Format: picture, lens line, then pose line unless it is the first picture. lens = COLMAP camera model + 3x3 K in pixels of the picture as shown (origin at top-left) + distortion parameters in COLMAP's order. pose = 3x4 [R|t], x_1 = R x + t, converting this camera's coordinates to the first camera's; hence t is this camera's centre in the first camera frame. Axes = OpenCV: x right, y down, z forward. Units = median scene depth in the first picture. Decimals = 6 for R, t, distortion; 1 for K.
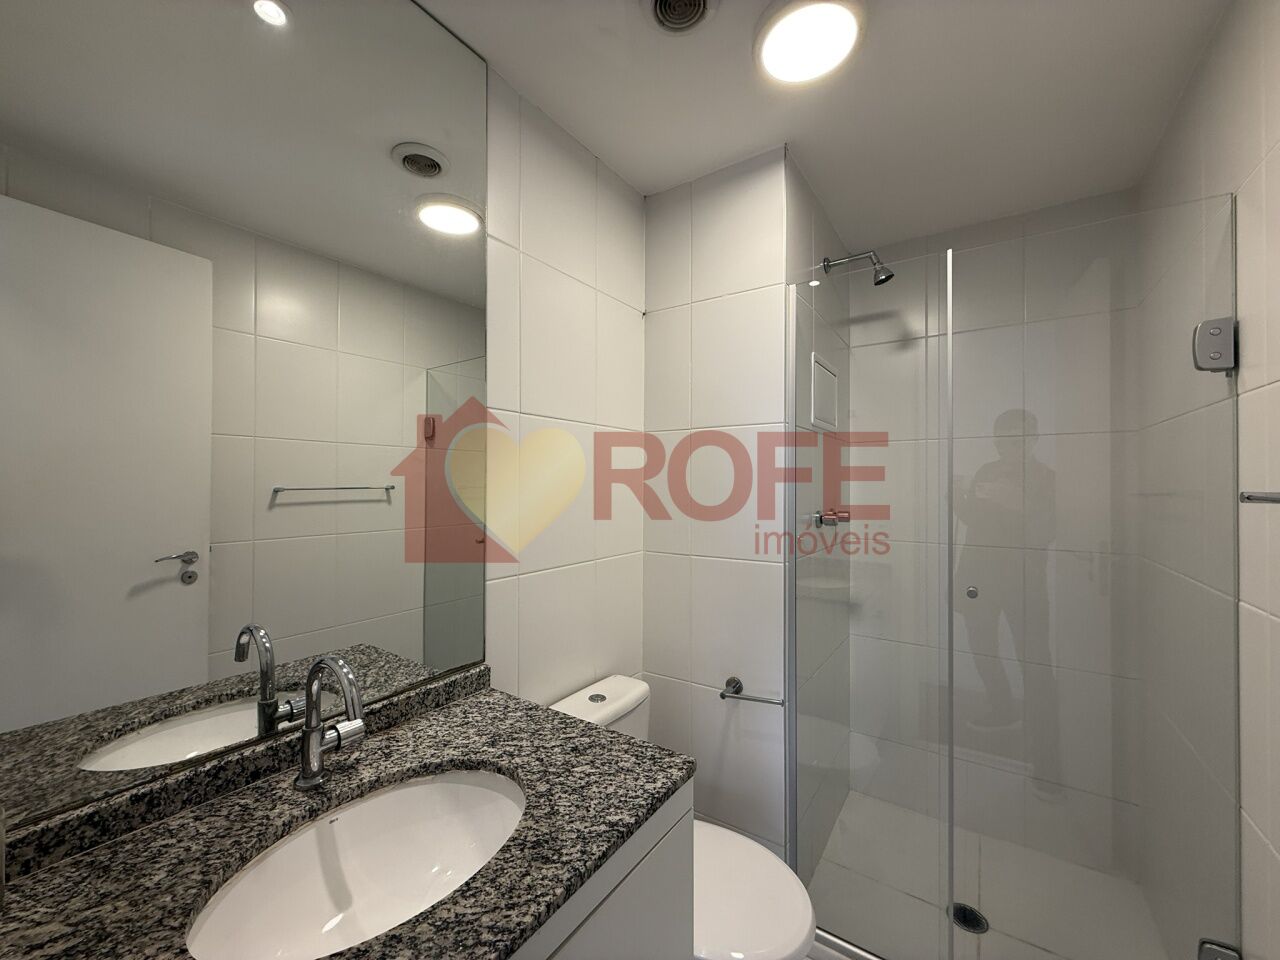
lens RADIAL K [[506.8, 0, 632.9], [0, 506.8, 476.7], [0, 0, 1]] dist [-0.001968, 0.000457]
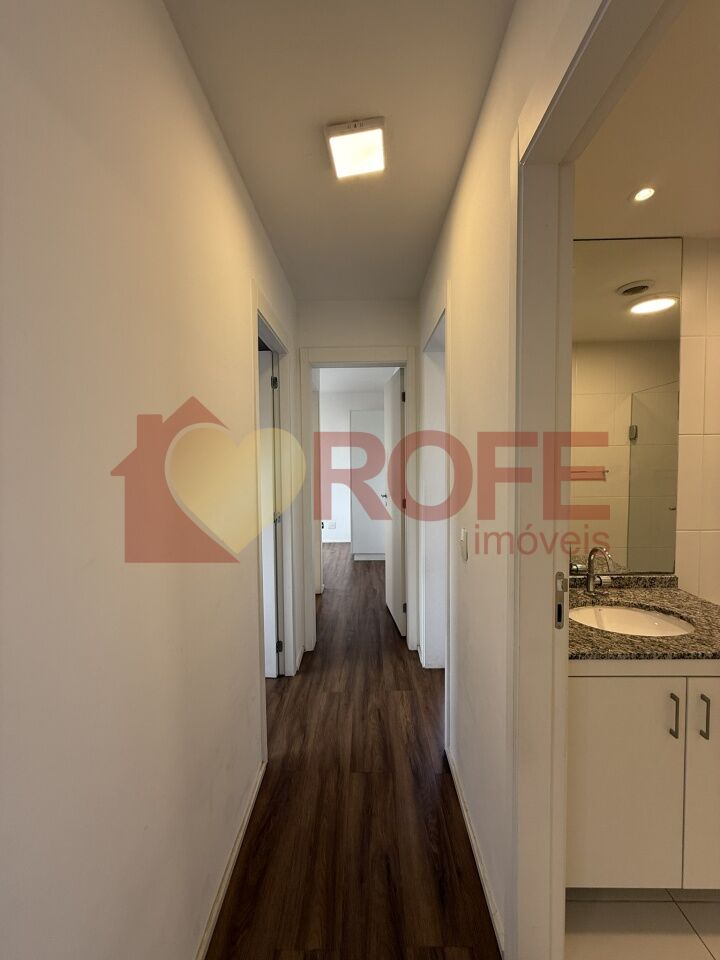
lens RADIAL K [[380.1, 0, 358.9], [0, 380.1, 479.2], [0, 0, 1]] dist [-0.001968, 0.000457]
pose [[0.553209, 0.032087, -0.832425, 0.255179], [0.026827, 0.998053, 0.056300, -0.105652], [0.832611, -0.053477, 0.551271, -0.842309]]
